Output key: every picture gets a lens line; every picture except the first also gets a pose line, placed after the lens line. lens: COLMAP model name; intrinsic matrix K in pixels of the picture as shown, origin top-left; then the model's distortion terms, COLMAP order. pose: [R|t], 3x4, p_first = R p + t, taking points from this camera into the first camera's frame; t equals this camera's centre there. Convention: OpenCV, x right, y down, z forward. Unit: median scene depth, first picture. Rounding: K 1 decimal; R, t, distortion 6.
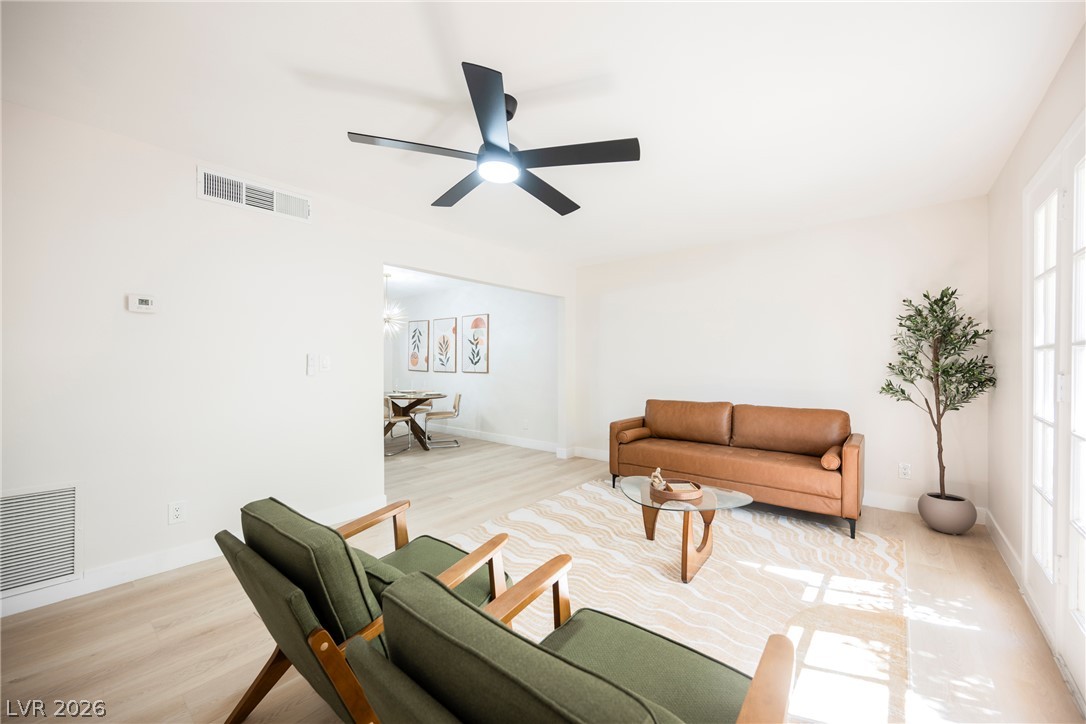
lens RADIAL K [[422.3, 0, 545.0], [0, 422.3, 362.2], [0, 0, 1]] dist [-0.002455, -0.000219]
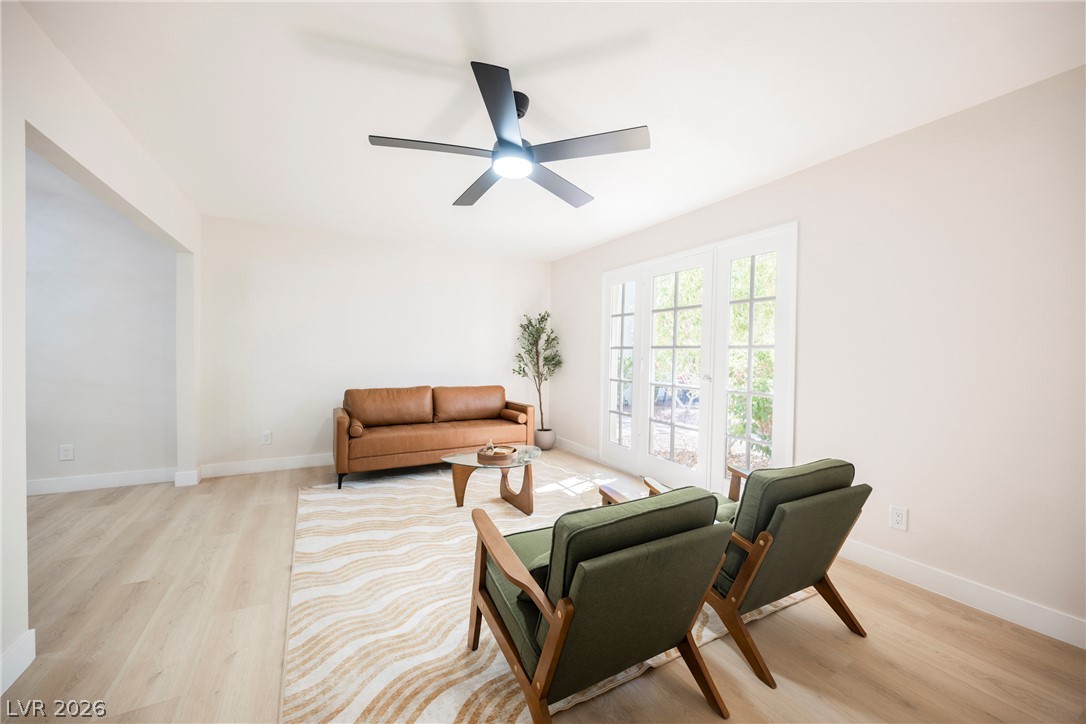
lens RADIAL K [[422.3, 0, 545.0], [0, 422.3, 362.2], [0, 0, 1]] dist [-0.002455, -0.000219]
pose [[0.365490, -0.011292, 0.930747, -0.645537], [-0.015666, 0.999710, 0.018280, 0.003429], [-0.930683, -0.021262, 0.365207, 0.333604]]
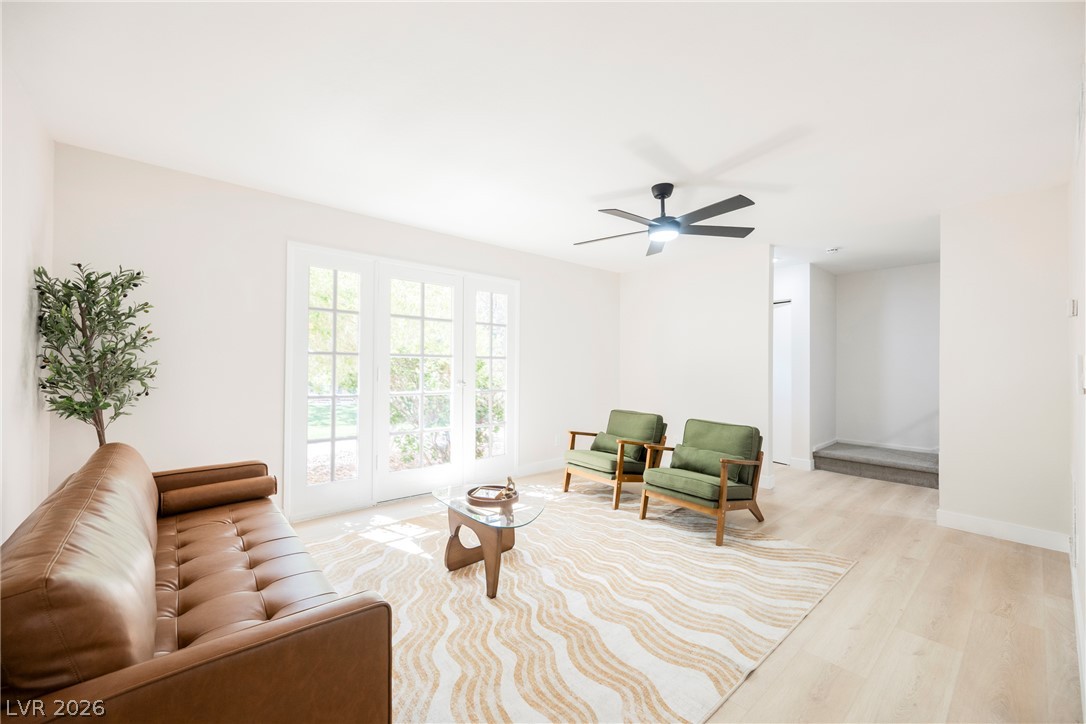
lens RADIAL K [[422.3, 0, 545.0], [0, 422.3, 362.2], [0, 0, 1]] dist [-0.002455, -0.000219]
pose [[-0.985486, -0.008762, 0.169530, 0.026547], [-0.010528, 0.999899, -0.009516, 0.004087], [-0.169430, -0.011163, -0.985479, 1.543616]]
